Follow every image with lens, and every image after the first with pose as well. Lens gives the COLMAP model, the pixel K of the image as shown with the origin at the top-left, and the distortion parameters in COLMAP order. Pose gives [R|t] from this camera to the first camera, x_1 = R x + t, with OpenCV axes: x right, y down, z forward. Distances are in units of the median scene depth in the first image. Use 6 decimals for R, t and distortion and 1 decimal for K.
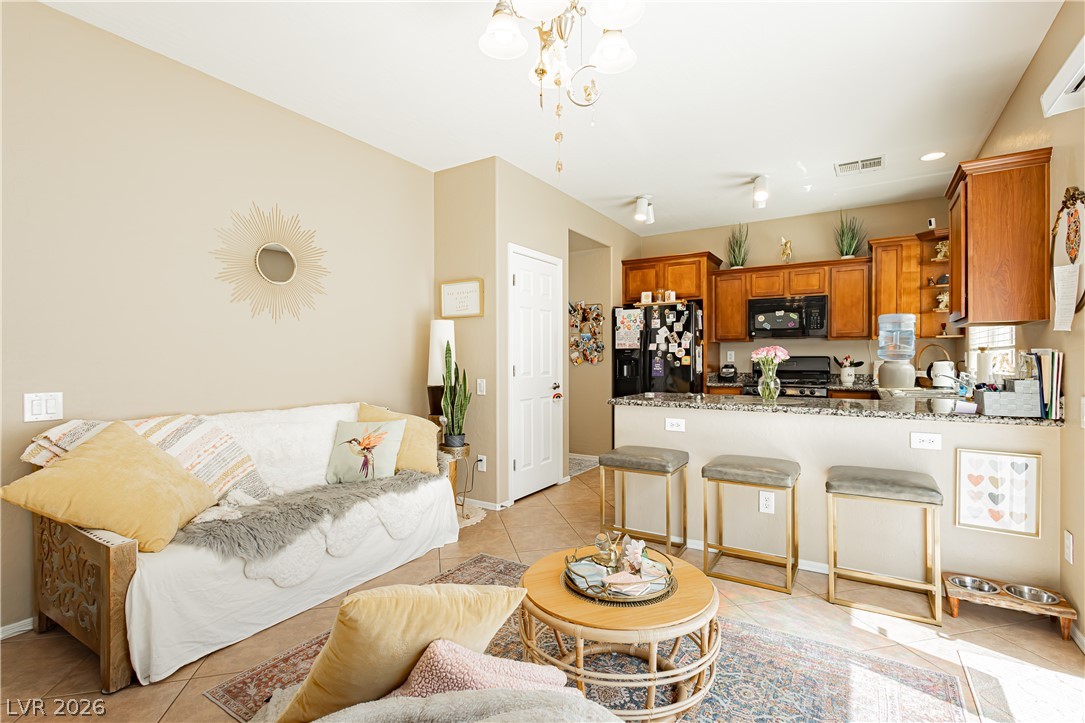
lens RADIAL K [[504.4, 0, 560.0], [0, 504.4, 360.1], [0, 0, 1]] dist [0.007821, -0.002629]
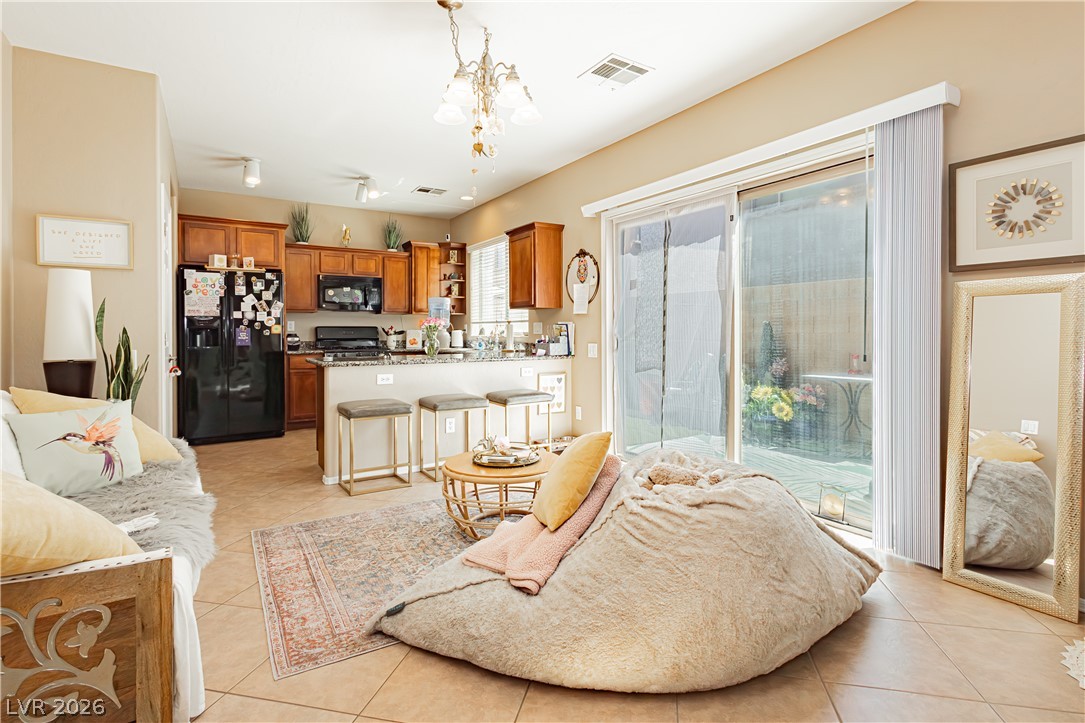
lens RADIAL K [[528.6, 0, 535.4], [0, 528.6, 338.4], [0, 0, 1]] dist [0.005544, -0.000711]
pose [[0.461182, -0.010065, 0.887249, -0.499386], [0.003267, 0.999948, 0.009645, 0.011556], [-0.887300, -0.001550, 0.461191, 0.052534]]
